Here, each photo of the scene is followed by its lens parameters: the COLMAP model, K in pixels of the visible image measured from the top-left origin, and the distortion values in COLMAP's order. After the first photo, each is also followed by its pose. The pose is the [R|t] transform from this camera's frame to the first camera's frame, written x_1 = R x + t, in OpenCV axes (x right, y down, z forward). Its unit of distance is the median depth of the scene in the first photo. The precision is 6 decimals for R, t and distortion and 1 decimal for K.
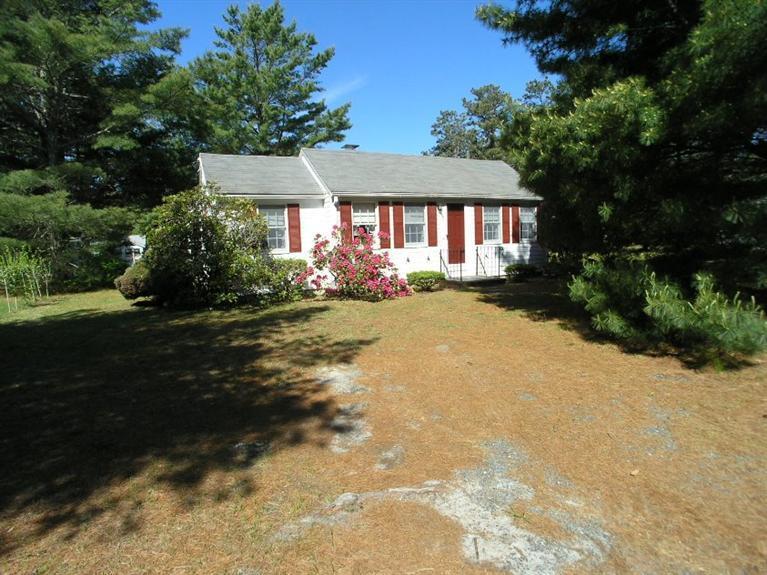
lens RADIAL K [[432.5, 0, 383.5], [0, 432.5, 287.5], [0, 0, 1]] dist [-0.098517, 0.035896]
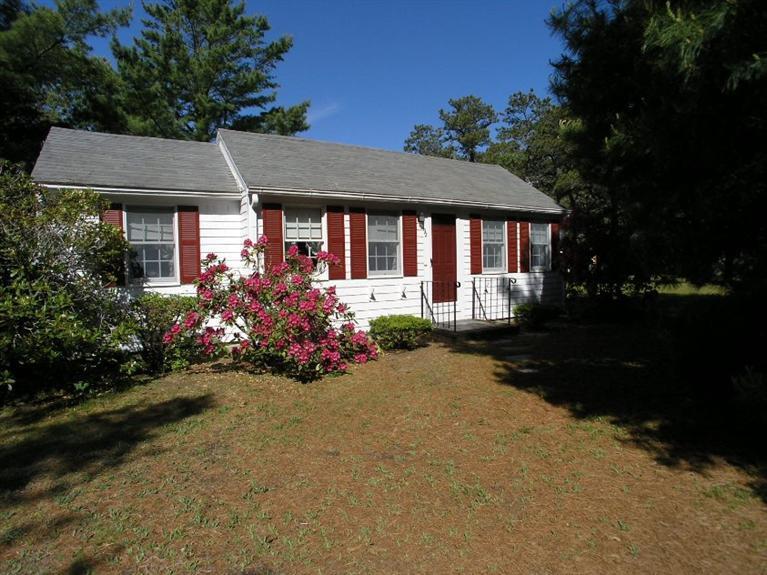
lens RADIAL K [[432.5, 0, 383.5], [0, 432.5, 287.5], [0, 0, 1]] dist [-0.098517, 0.035896]
pose [[0.997641, 0.011159, 0.067740, 0.027318], [-0.006998, 0.998092, -0.061354, -0.036852], [-0.068295, 0.060735, 0.995815, 0.334853]]
